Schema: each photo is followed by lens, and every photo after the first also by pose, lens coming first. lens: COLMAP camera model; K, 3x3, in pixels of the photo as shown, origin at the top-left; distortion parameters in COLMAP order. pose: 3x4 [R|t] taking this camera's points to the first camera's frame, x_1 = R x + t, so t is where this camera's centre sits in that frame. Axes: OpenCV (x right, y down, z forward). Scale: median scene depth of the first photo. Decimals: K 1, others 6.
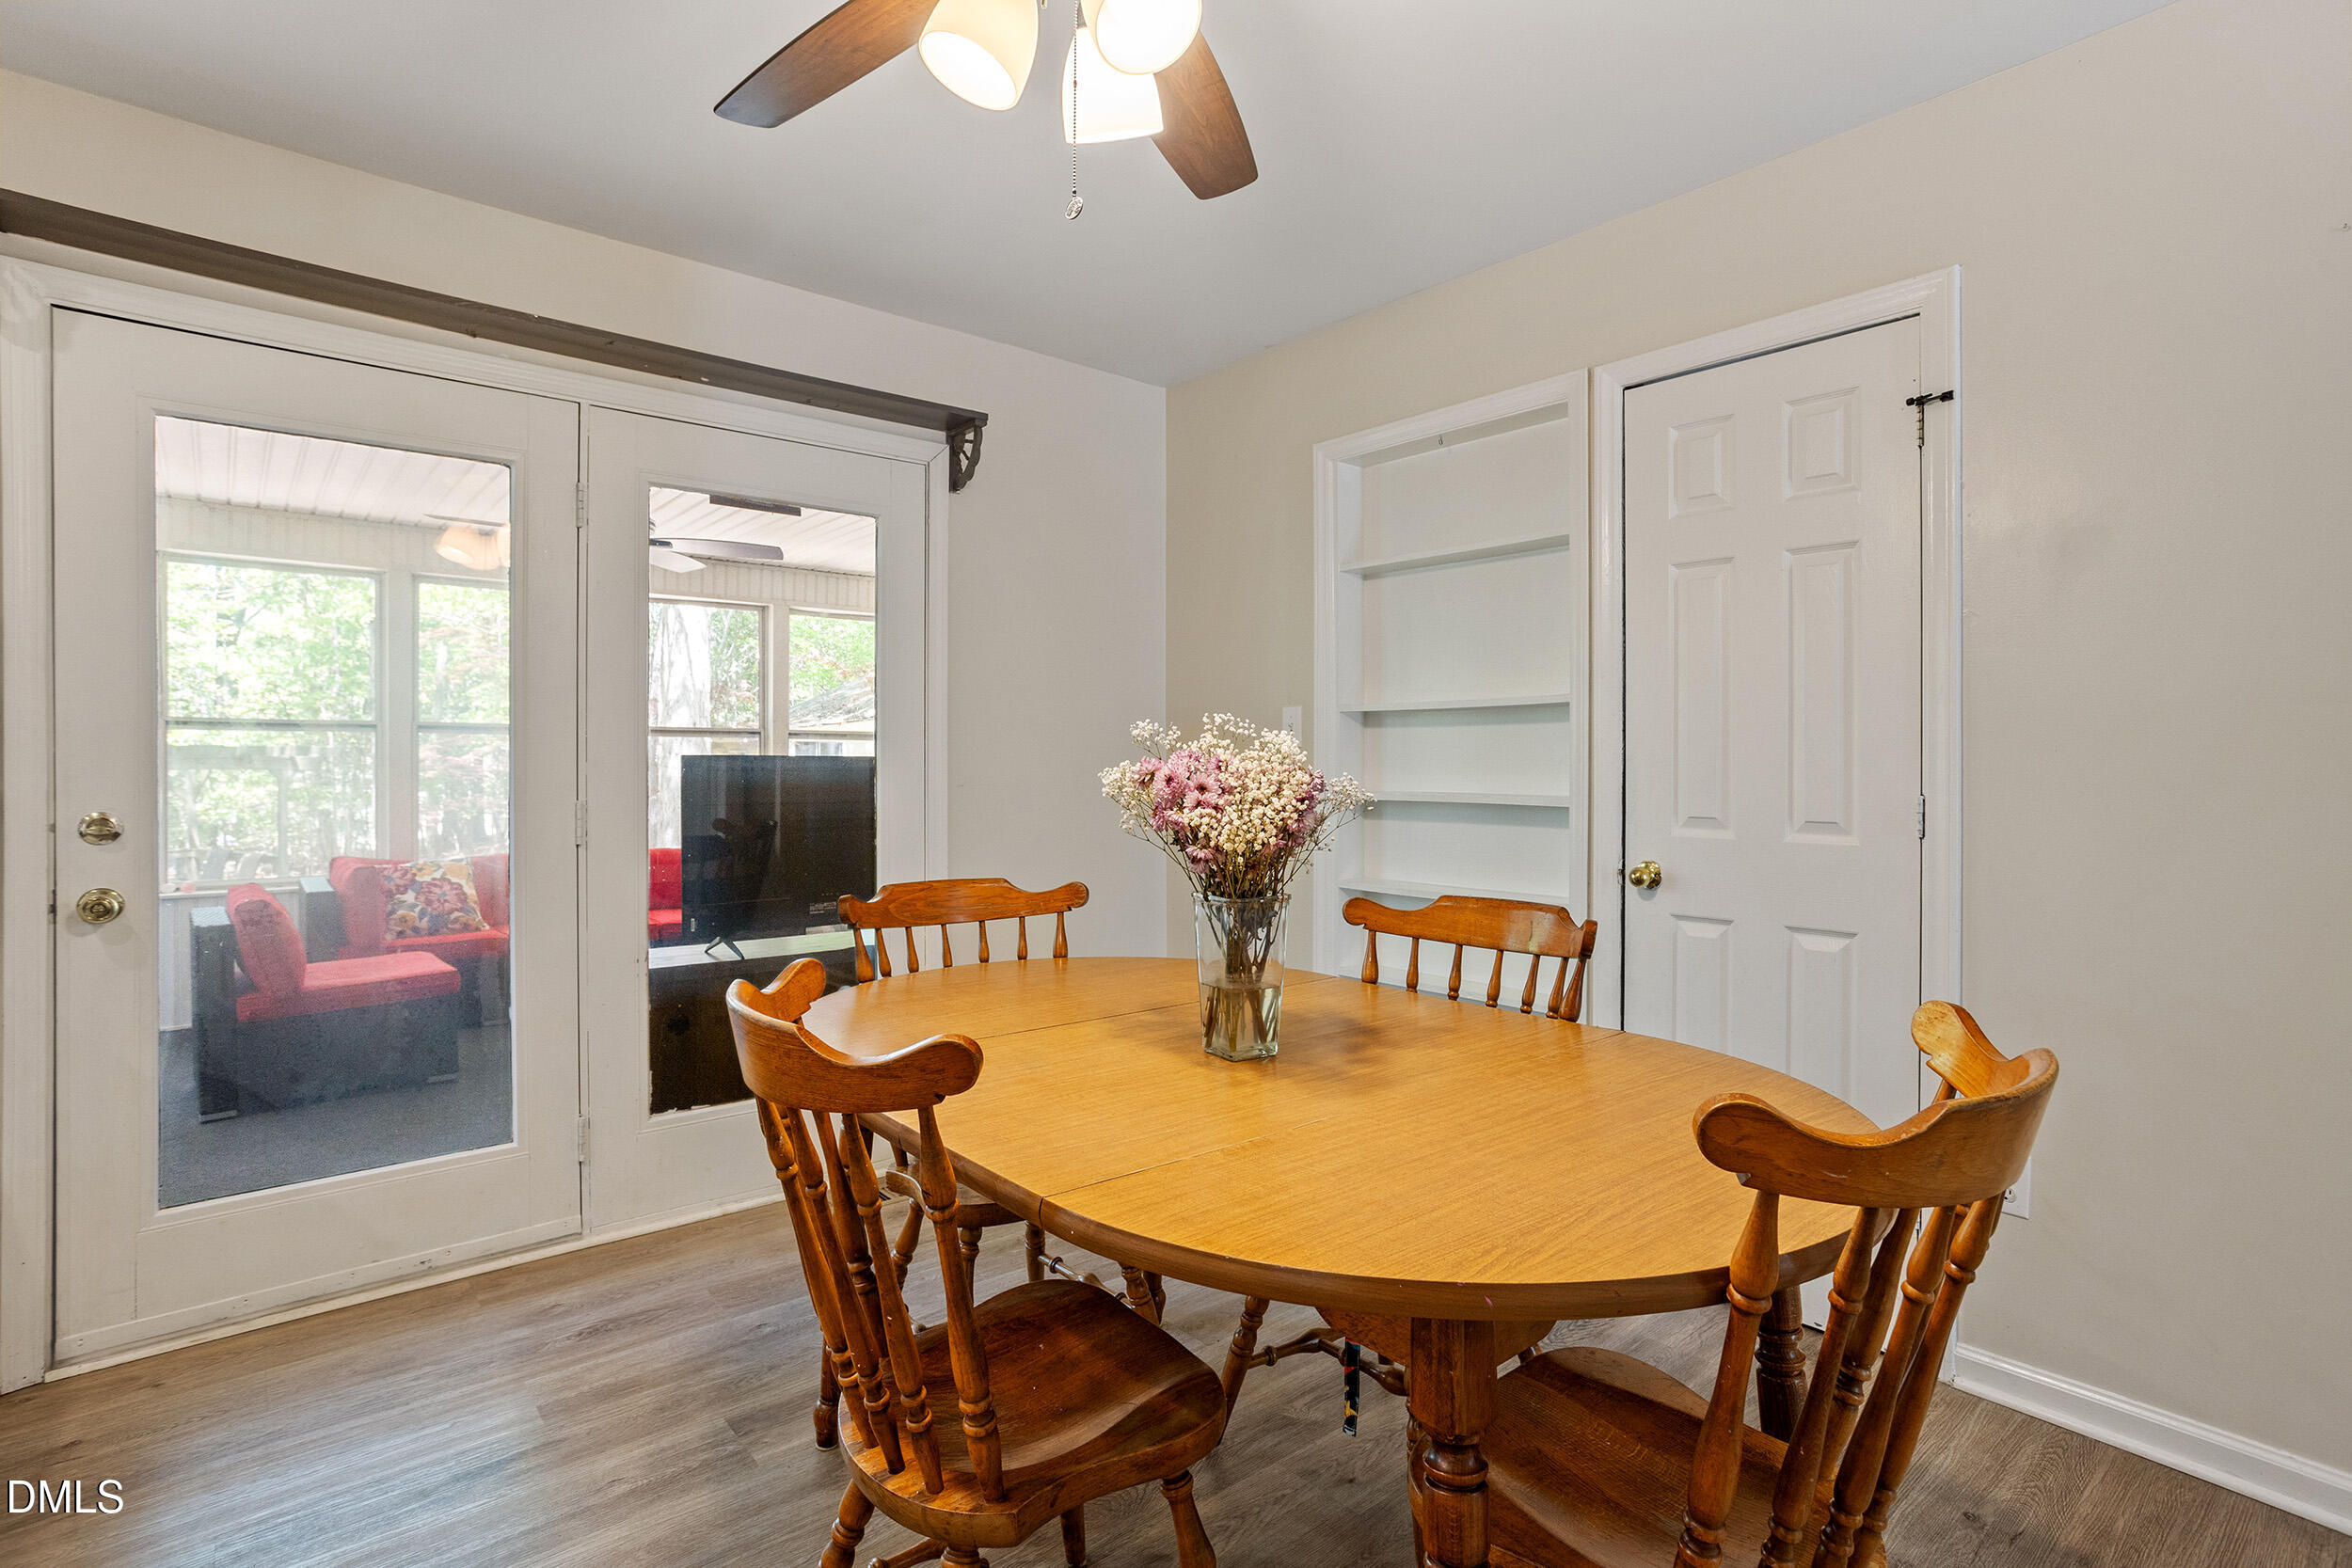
lens RADIAL K [[1142.6, 0, 1182.0], [0, 1142.6, 774.6], [0, 0, 1]] dist [-0.055090, 0.033640]
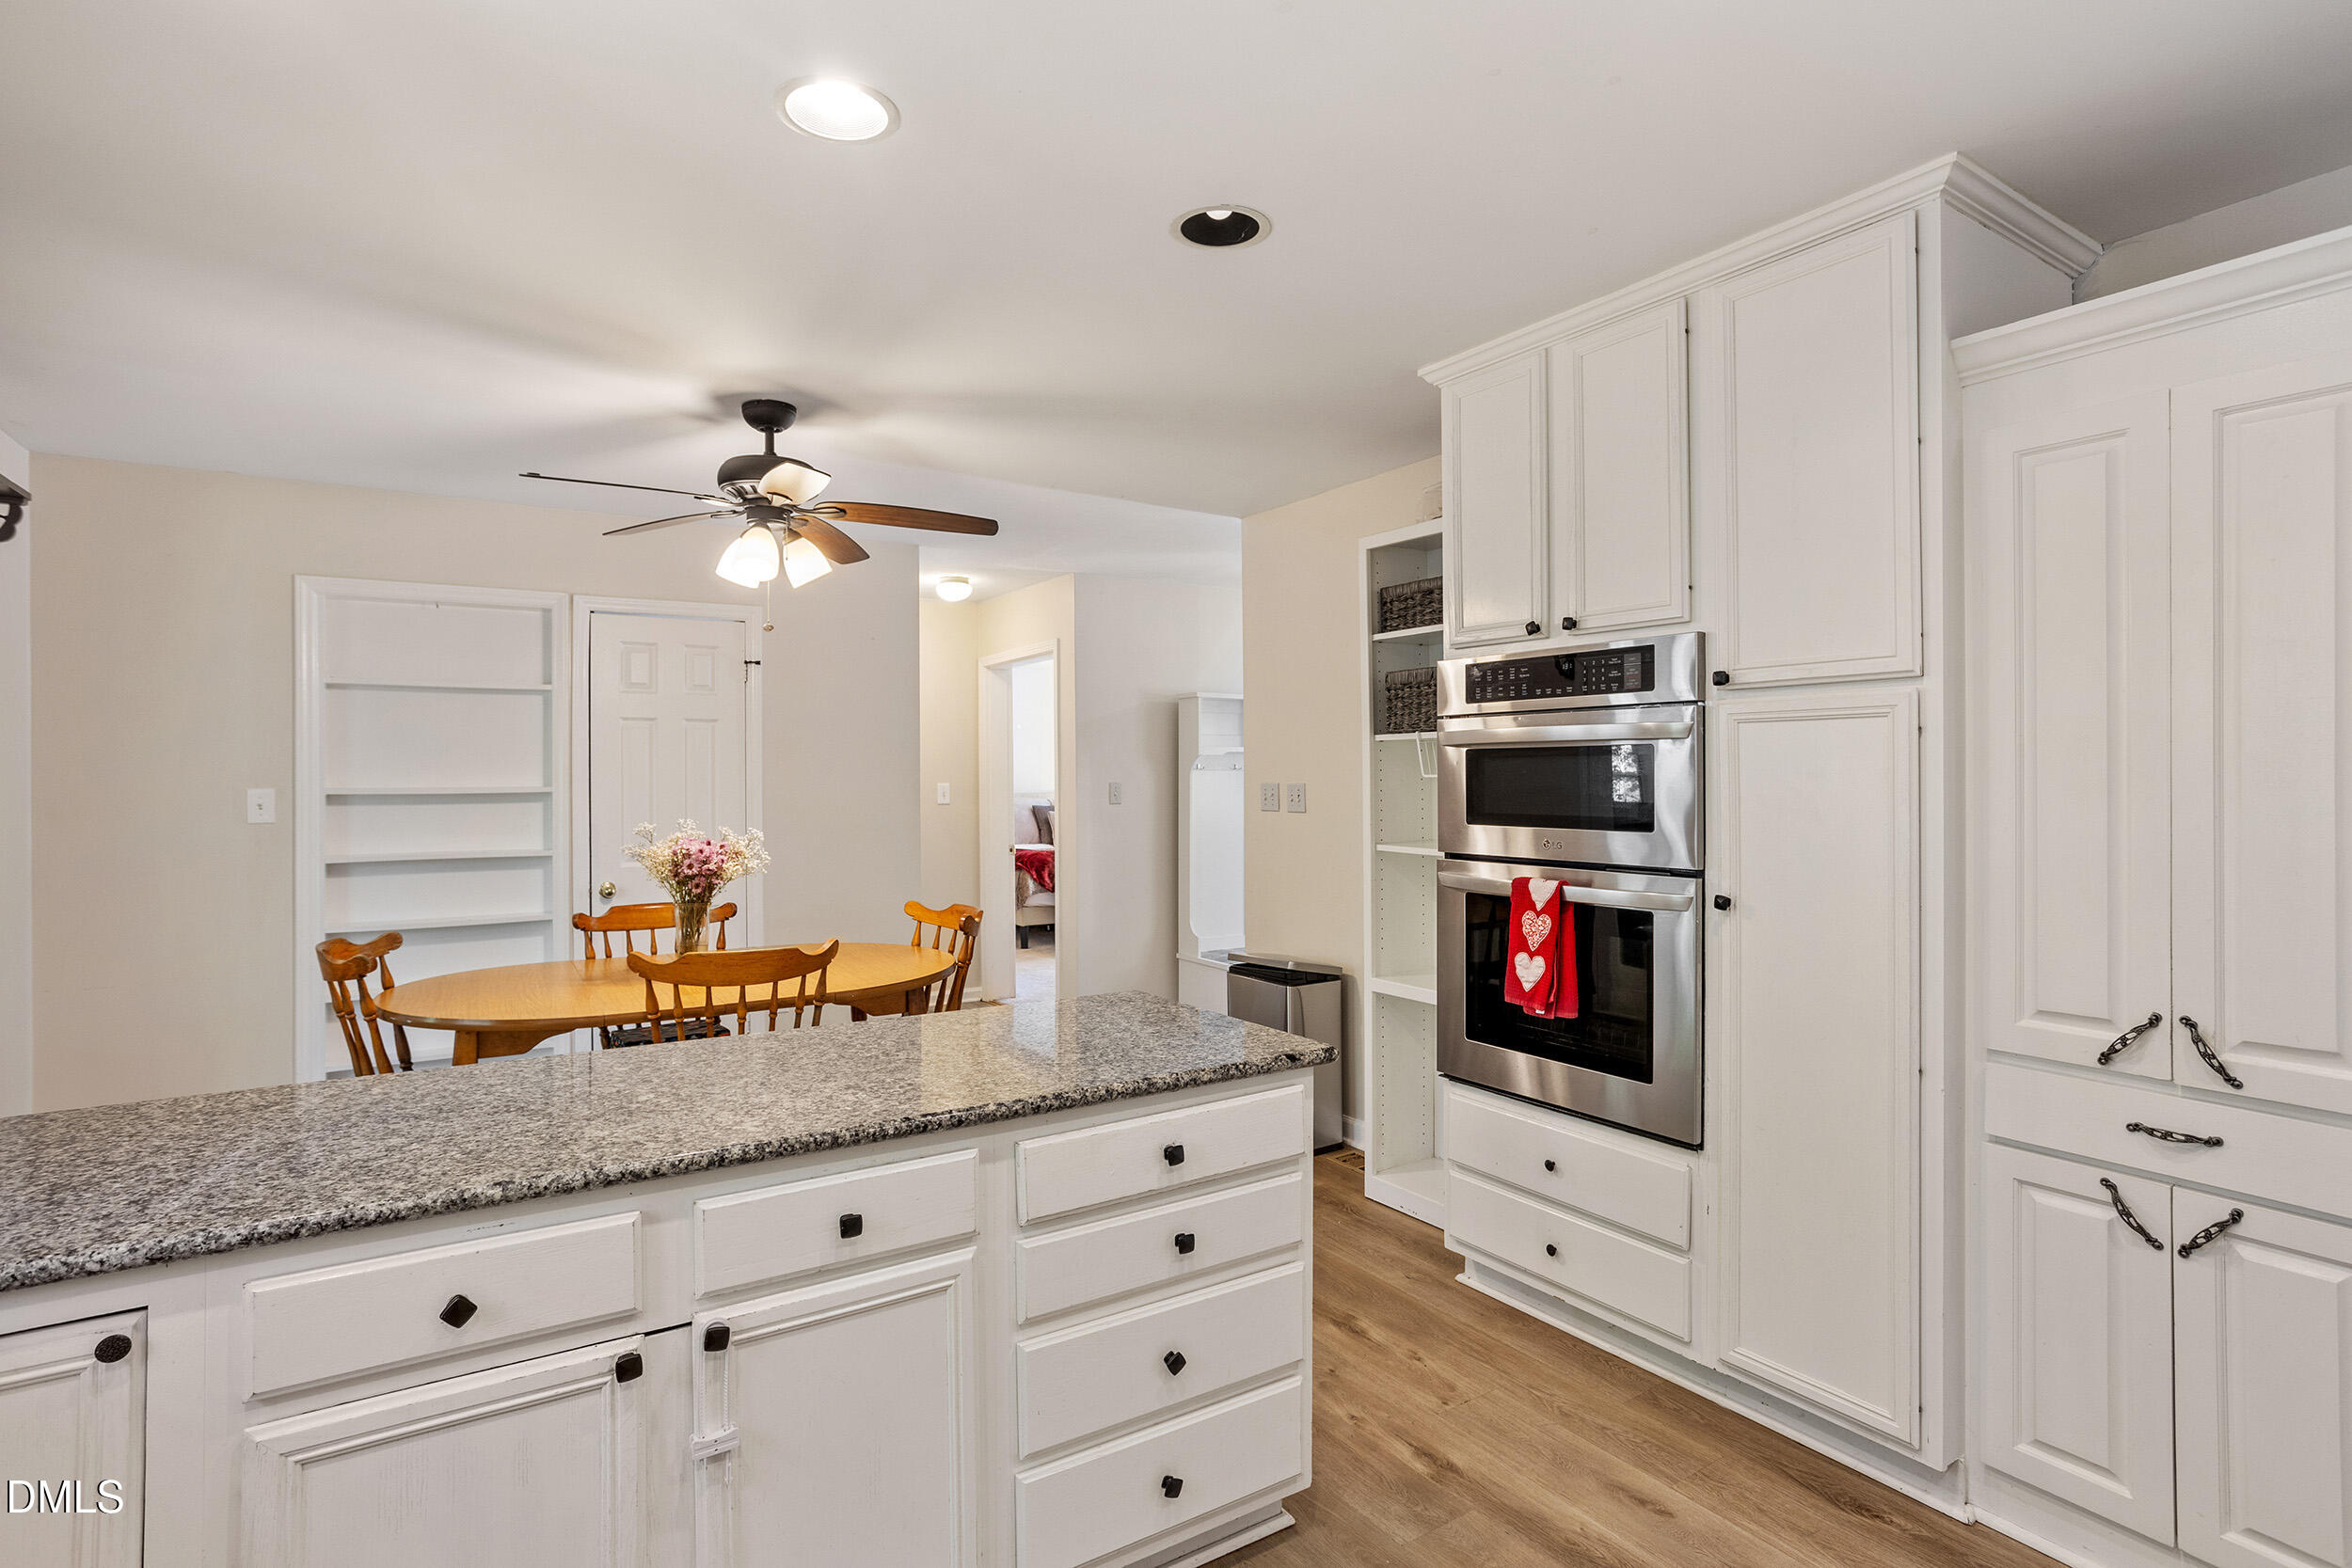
lens RADIAL K [[1163.2, 0, 1168.1], [0, 1163.2, 772.2], [0, 0, 1]] dist [-0.057700, 0.034884]
pose [[0.142990, 0.003312, 0.989719, -1.245692], [0.017316, 0.999833, -0.005848, -0.070932], [-0.989573, 0.017974, 0.142909, -0.125990]]
